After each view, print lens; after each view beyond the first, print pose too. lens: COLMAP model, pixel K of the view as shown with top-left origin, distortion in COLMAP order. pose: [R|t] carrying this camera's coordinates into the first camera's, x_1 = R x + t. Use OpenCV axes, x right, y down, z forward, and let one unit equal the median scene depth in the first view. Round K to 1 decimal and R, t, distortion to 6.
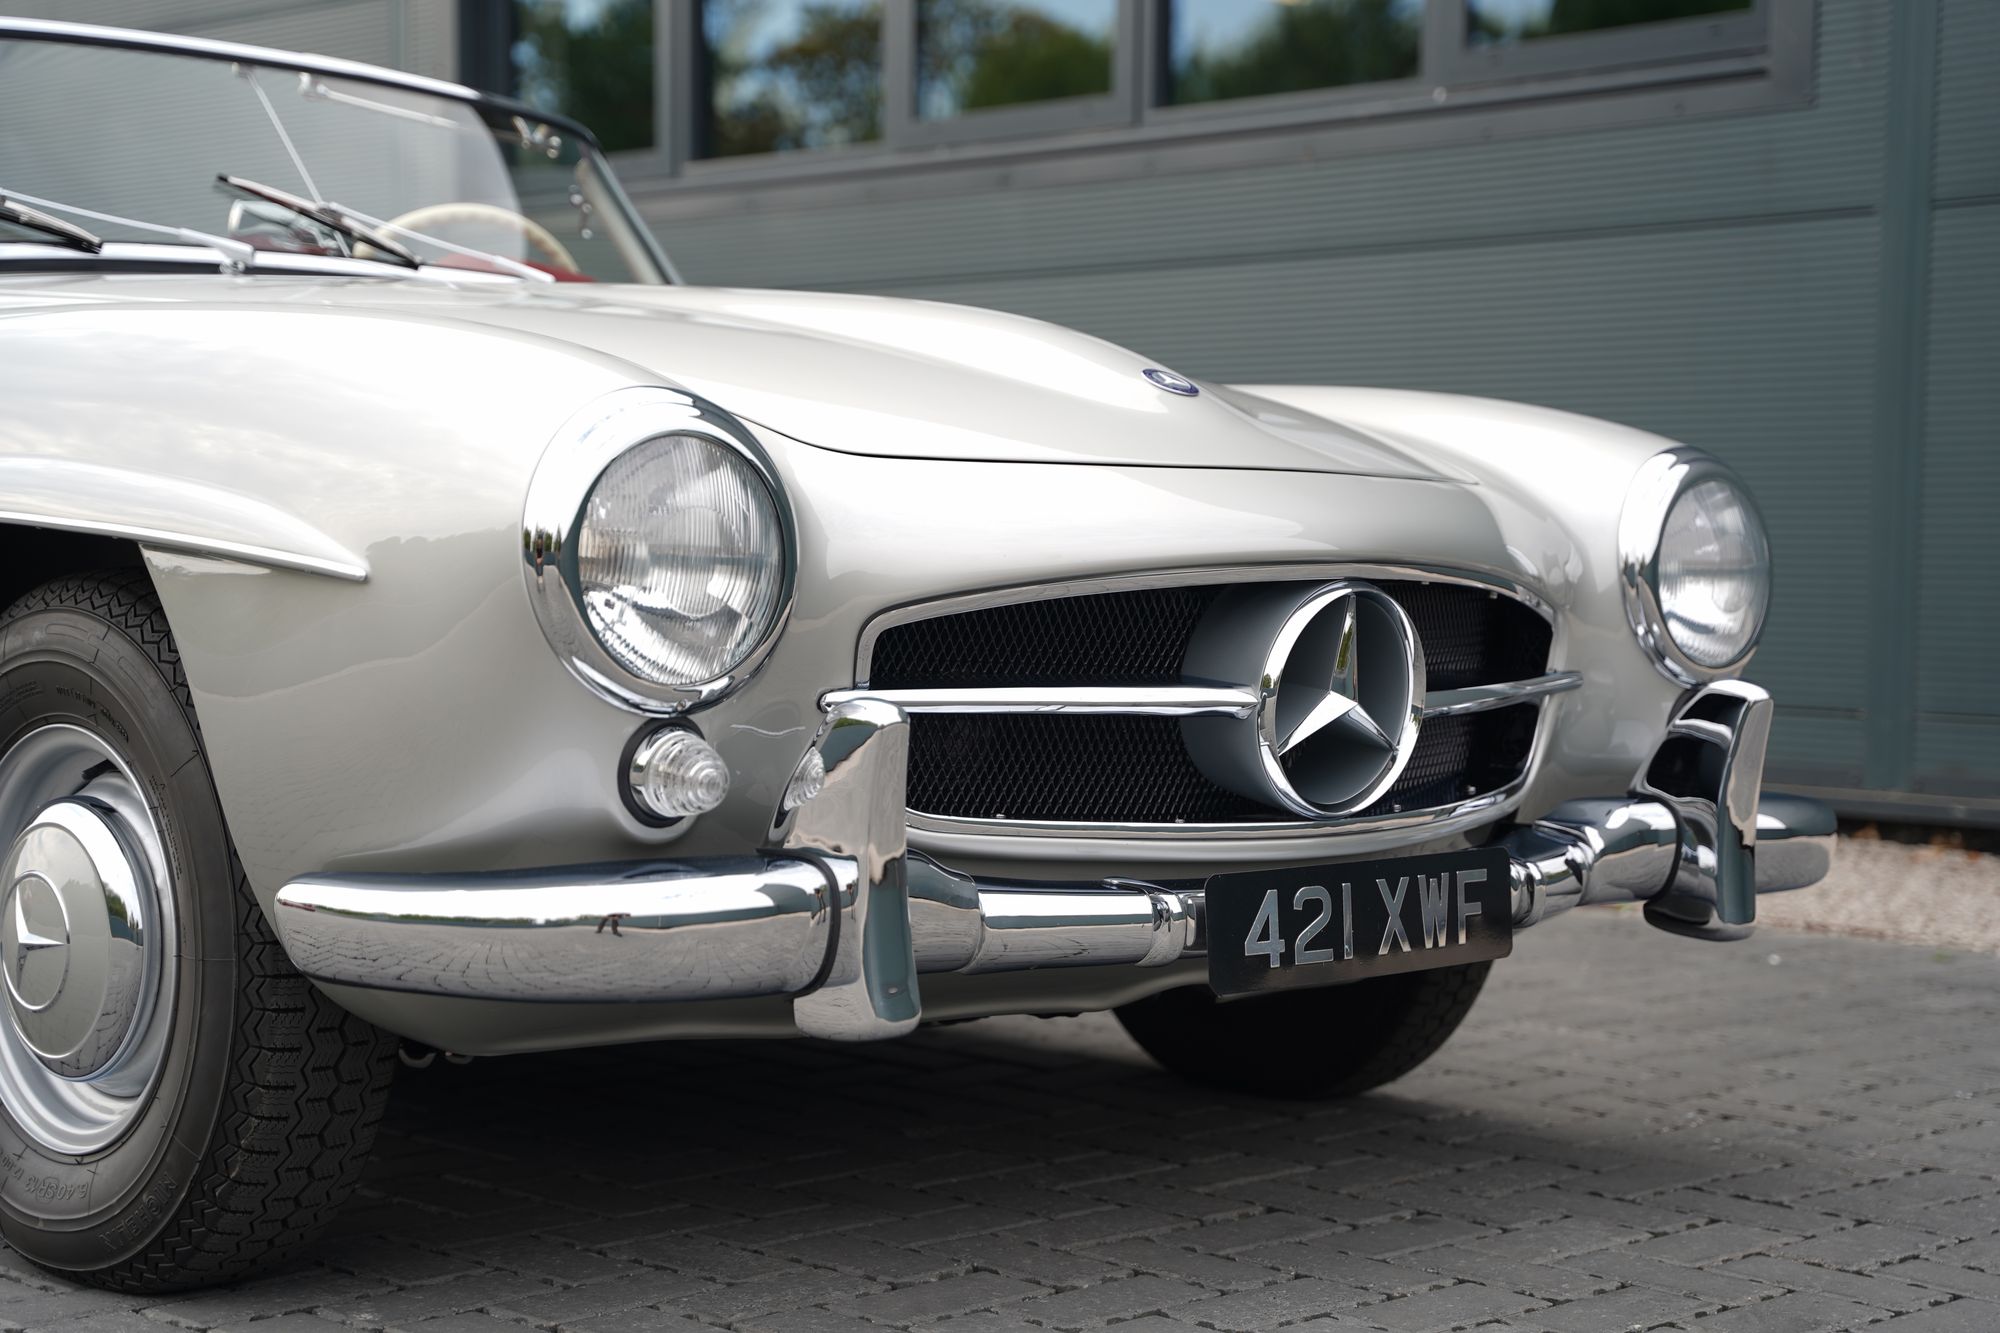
lens RADIAL K [[2894.8, 0, 1000.0], [0, 2894.8, 666.5], [0, 0, 1]] dist [0.010263, 0.600295]
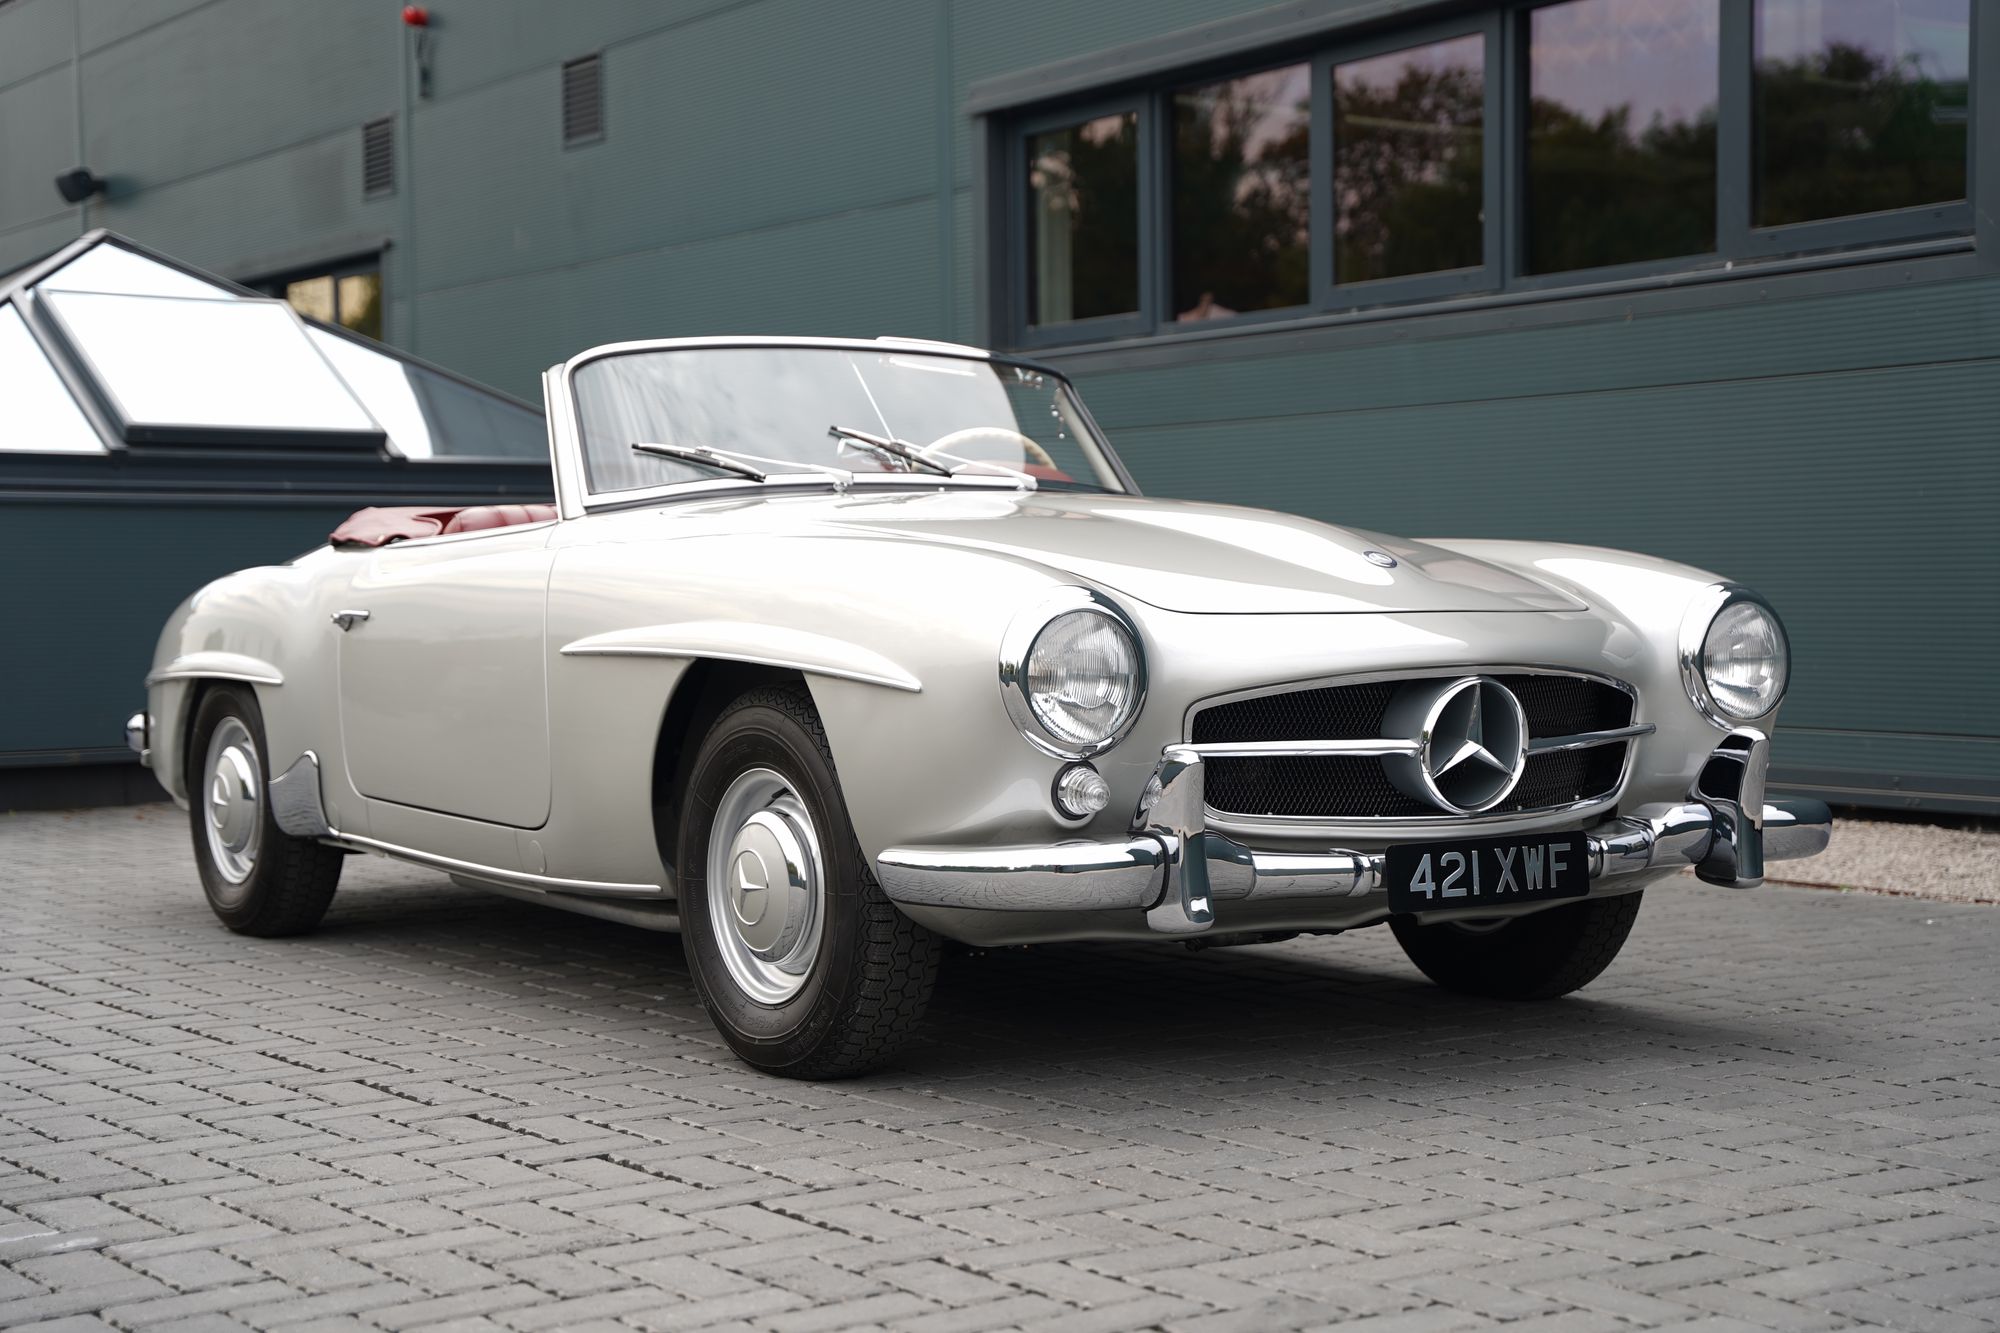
lens RADIAL K [[2894.8, 0, 1000.0], [0, 2894.8, 666.5], [0, 0, 1]] dist [0.010263, 0.600295]
pose [[0.981382, -0.019548, -0.191068, 0.175911], [0.017519, 0.999771, -0.012304, -0.019194], [0.191265, 0.008727, 0.981500, -0.764946]]
